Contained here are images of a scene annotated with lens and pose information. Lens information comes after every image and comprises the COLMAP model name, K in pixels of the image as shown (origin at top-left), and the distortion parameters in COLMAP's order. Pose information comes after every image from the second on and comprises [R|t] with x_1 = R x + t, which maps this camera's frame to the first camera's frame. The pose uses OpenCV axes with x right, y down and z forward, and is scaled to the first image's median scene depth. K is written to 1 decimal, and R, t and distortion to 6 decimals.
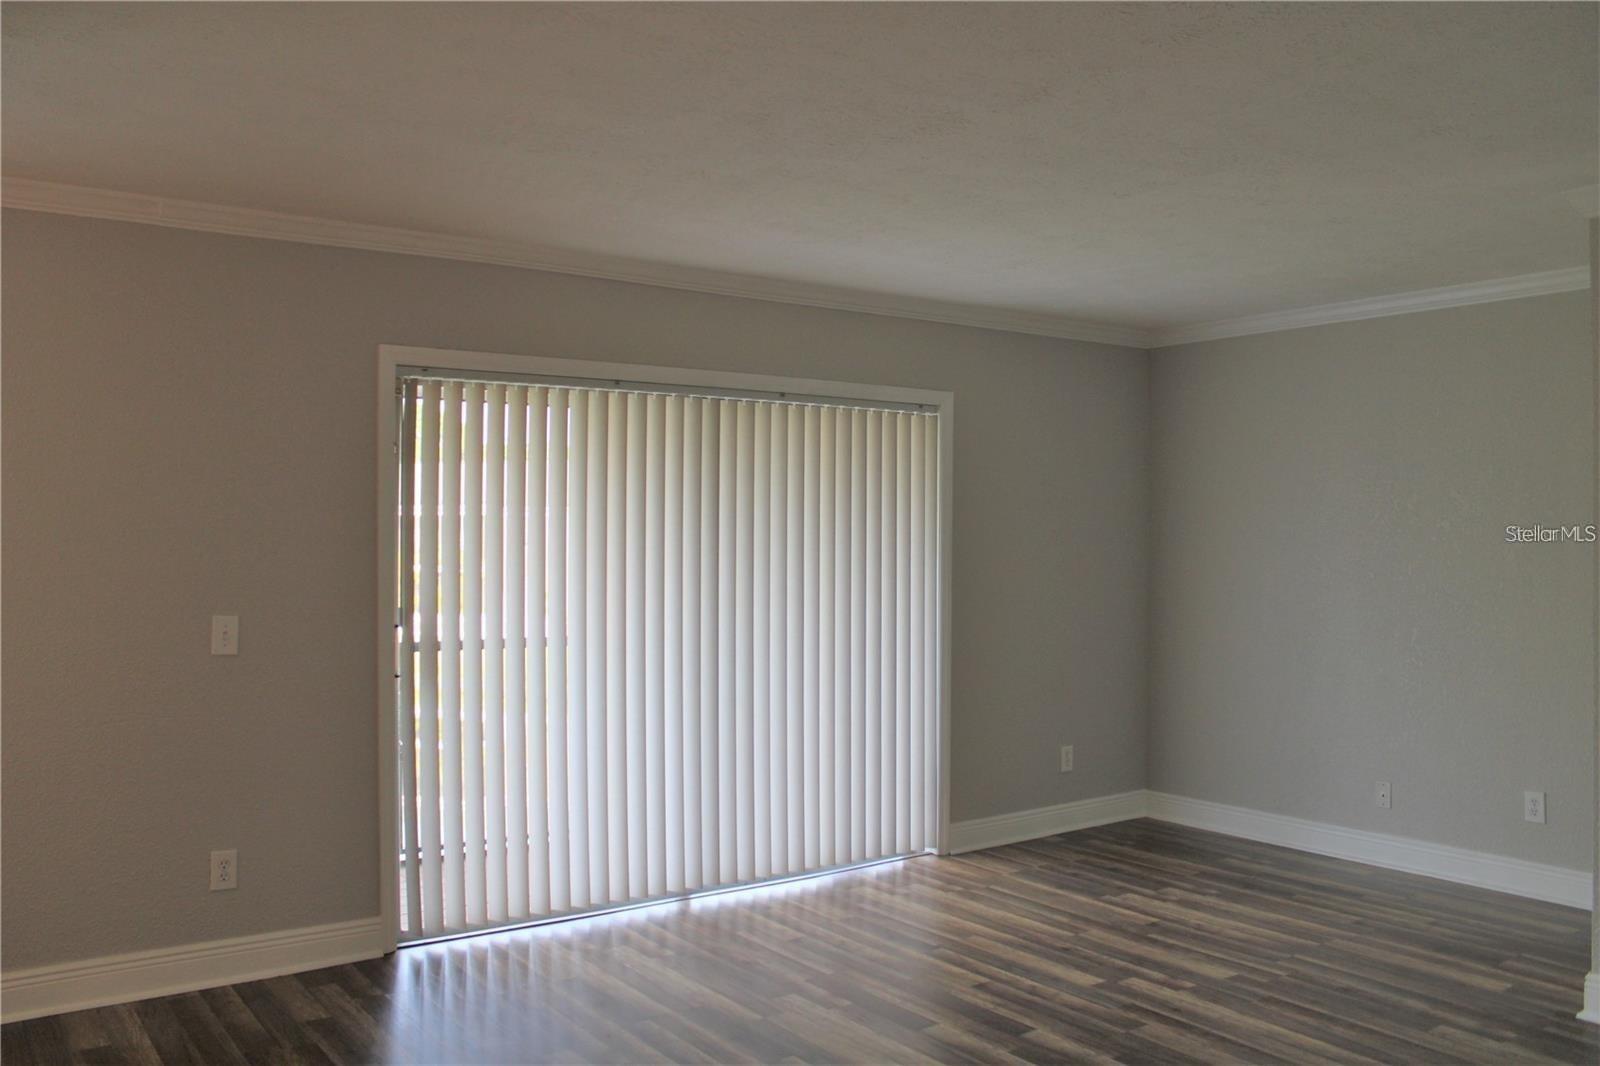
lens RADIAL K [[1304.3, 0, 800.0], [0, 1304.3, 533.0], [0, 0, 1]] dist [-0.147653, 0.128580]
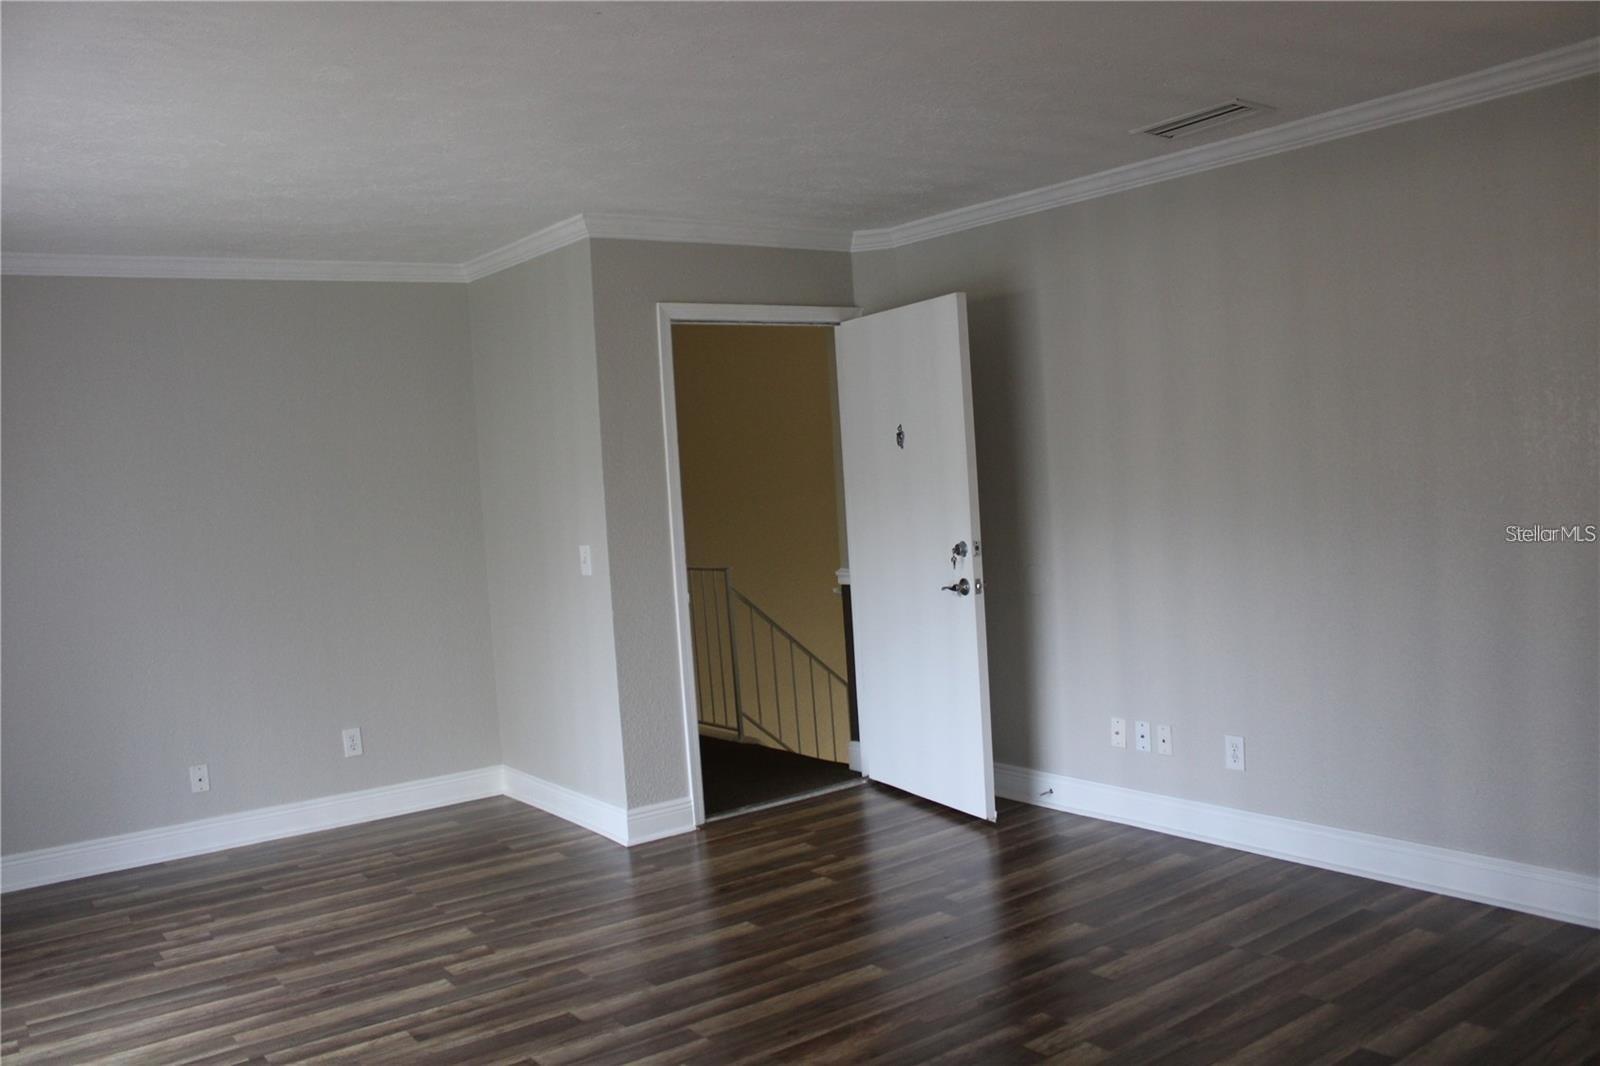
lens RADIAL K [[1304.3, 0, 800.0], [0, 1304.3, 533.0], [0, 0, 1]] dist [-0.147653, 0.128580]
pose [[0.005566, -0.050737, 0.998697, -0.585211], [0.059290, 0.996972, 0.050319, 0.000209], [-0.998225, 0.058932, 0.008557, 0.640300]]
